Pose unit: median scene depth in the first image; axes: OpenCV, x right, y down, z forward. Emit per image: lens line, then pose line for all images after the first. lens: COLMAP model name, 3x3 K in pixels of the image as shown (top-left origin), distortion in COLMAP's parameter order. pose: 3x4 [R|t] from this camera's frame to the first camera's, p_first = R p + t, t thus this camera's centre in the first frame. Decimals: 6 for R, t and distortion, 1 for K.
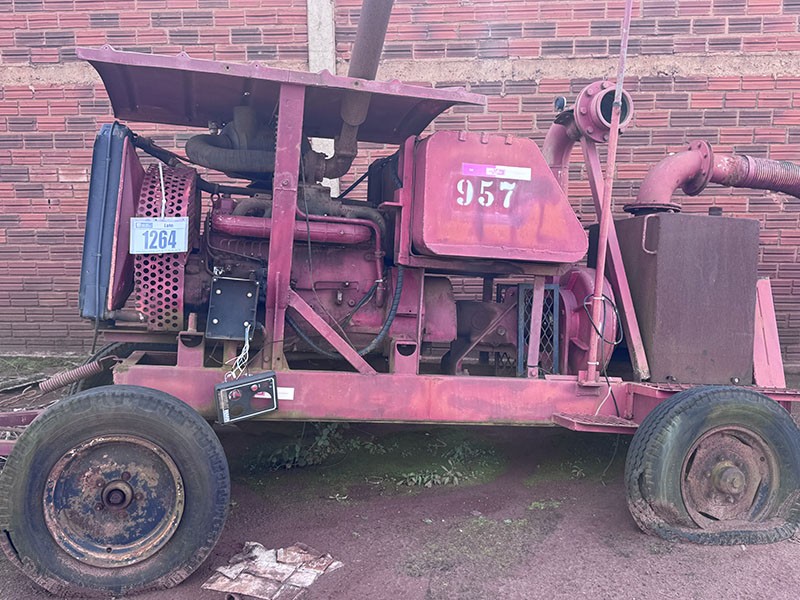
lens RADIAL K [[809.4, 0, 401.8], [0, 809.4, 305.1], [0, 0, 1]] dist [0.063352, 0.000000]
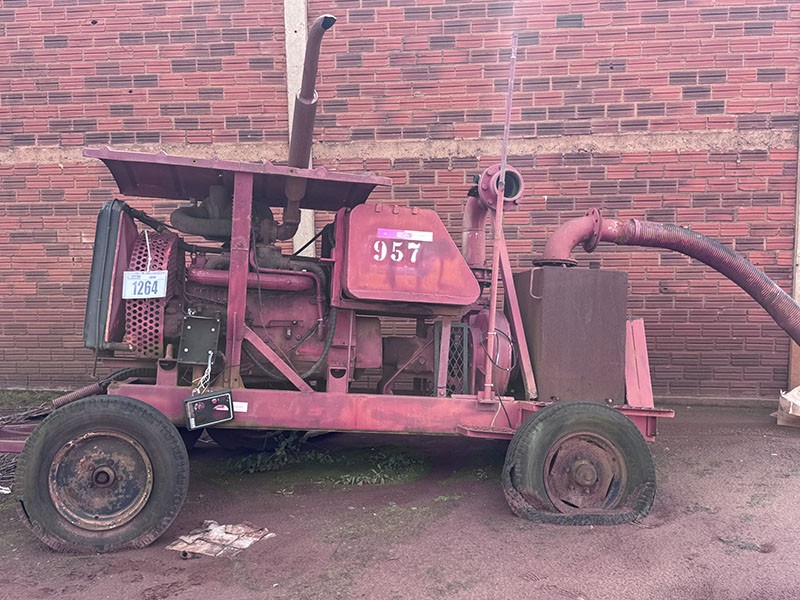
lens RADIAL K [[809.4, 0, 407.0], [0, 809.4, 302.0], [0, 0, 1]] dist [0.063352, 0.000000]
pose [[0.999471, -0.002647, -0.032425, 0.154905], [0.000342, 0.997485, -0.070883, 0.033060], [0.032531, 0.070835, 0.996957, -0.274049]]
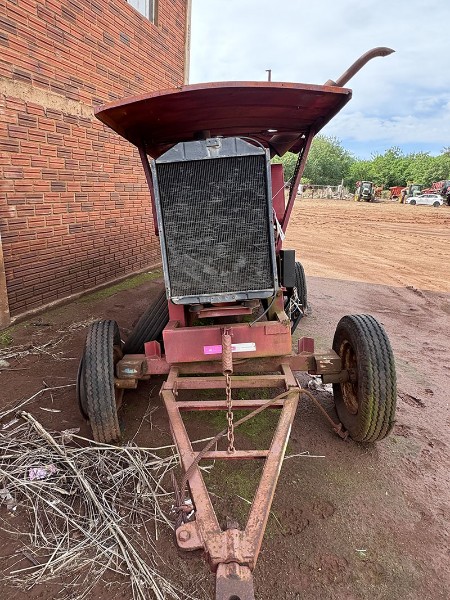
lens RADIAL K [[370.9, 0, 220.5], [0, 370.9, 299.1], [0, 0, 1]] dist [-0.003875, 0.001712]
pose [[0.247083, -0.269525, 0.930756, -0.893866], [0.113312, 0.961985, 0.248488, -0.125659], [-0.962346, 0.044068, 0.268231, 0.865606]]
